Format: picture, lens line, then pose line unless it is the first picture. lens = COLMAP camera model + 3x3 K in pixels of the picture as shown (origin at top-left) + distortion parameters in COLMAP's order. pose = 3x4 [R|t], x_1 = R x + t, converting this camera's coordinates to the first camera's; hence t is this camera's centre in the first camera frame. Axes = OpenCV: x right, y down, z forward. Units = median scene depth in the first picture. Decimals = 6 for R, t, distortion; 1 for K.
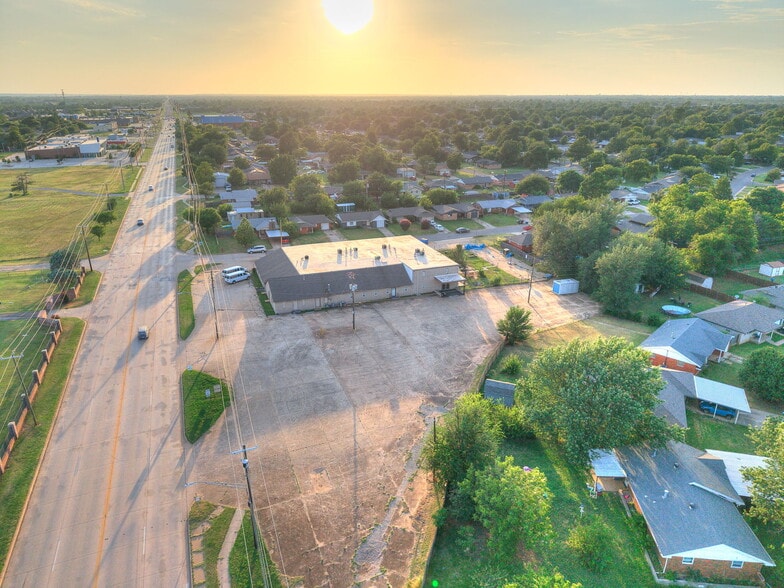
lens RADIAL K [[523.6, 0, 390.5], [0, 523.6, 293.5], [0, 0, 1]] dist [0.034115, -0.037405]
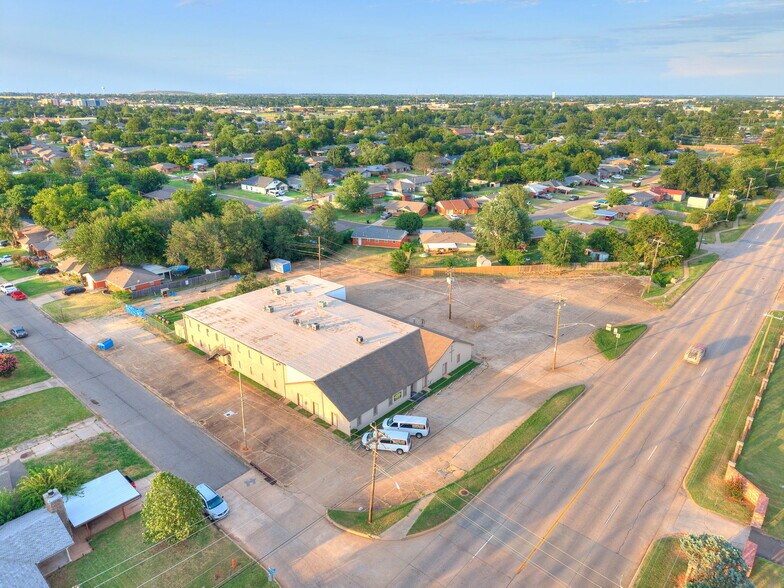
lens RADIAL K [[523.6, 0, 390.5], [0, 523.6, 293.5], [0, 0, 1]] dist [0.034115, -0.037405]
pose [[-0.463863, -0.316585, 0.827409, -0.747193], [0.311242, 0.816193, 0.486783, -0.450280], [-0.829433, 0.483324, -0.280067, 1.177120]]
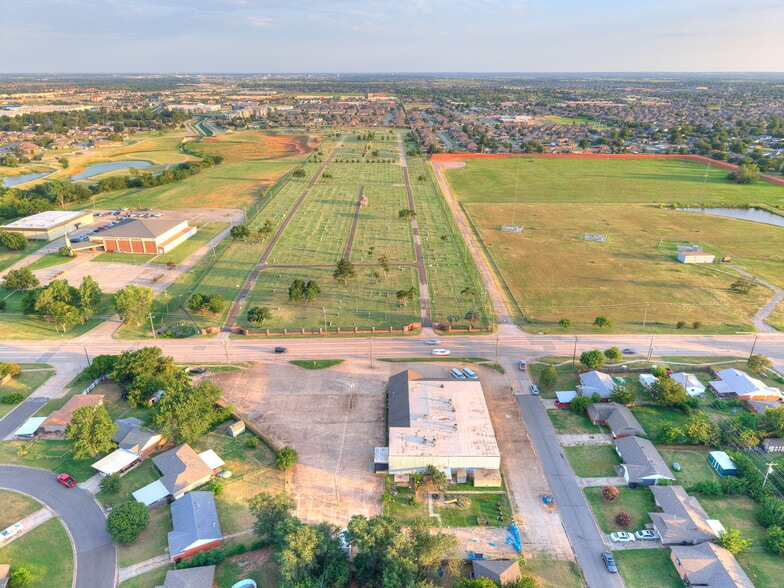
lens RADIAL K [[523.6, 0, 390.5], [0, 523.6, 293.5], [0, 0, 1]] dist [0.034115, -0.037405]
pose [[-0.368033, 0.360632, -0.857027, 0.994151], [-0.329323, 0.811414, 0.482860, -0.905122], [0.869539, 0.459947, -0.179863, 1.063384]]
